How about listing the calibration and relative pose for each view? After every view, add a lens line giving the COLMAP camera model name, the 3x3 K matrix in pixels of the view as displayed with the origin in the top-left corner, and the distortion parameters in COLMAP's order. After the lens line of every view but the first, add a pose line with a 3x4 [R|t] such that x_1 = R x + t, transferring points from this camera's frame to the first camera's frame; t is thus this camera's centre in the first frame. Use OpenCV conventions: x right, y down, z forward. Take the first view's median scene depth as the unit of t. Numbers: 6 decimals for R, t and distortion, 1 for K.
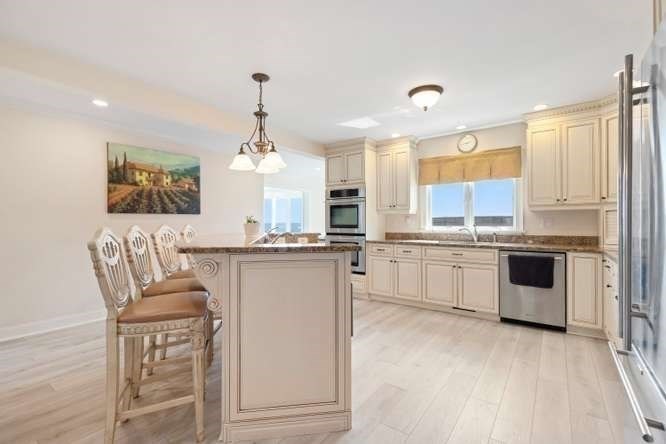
lens RADIAL K [[303.9, 0, 325.7], [0, 303.9, 221.4], [0, 0, 1]] dist [0.002660, -0.000926]
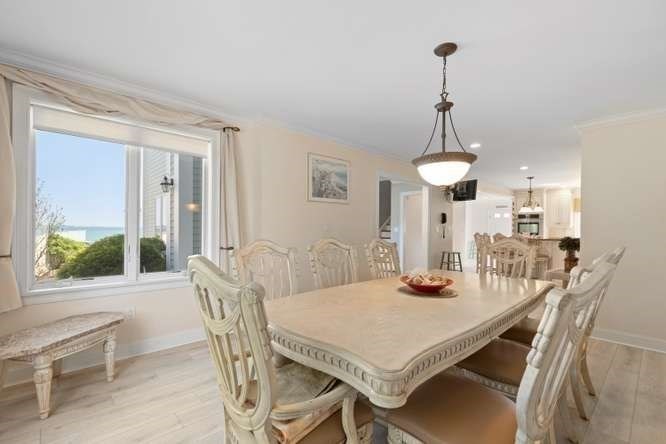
lens RADIAL K [[303.9, 0, 329.8], [0, 303.9, 226.1], [0, 0, 1]] dist [0.002660, -0.000926]
pose [[0.986034, 0.009331, -0.166282, -0.928979], [-0.009961, 0.999946, -0.002953, -0.015859], [0.166245, 0.004568, 0.986074, -1.173723]]
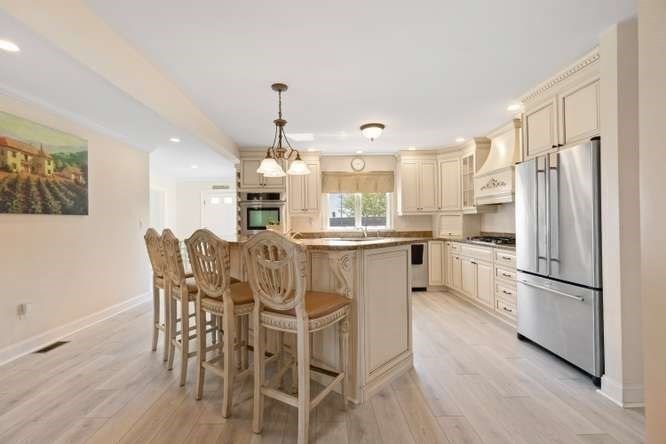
lens RADIAL K [[303.9, 0, 326.6], [0, 303.9, 219.1], [0, 0, 1]] dist [0.002660, -0.000926]
pose [[0.782477, 0.000678, 0.622679, -0.469030], [0.007713, 0.999912, -0.010781, -0.001586], [-0.622632, 0.013239, 0.782403, 0.046859]]
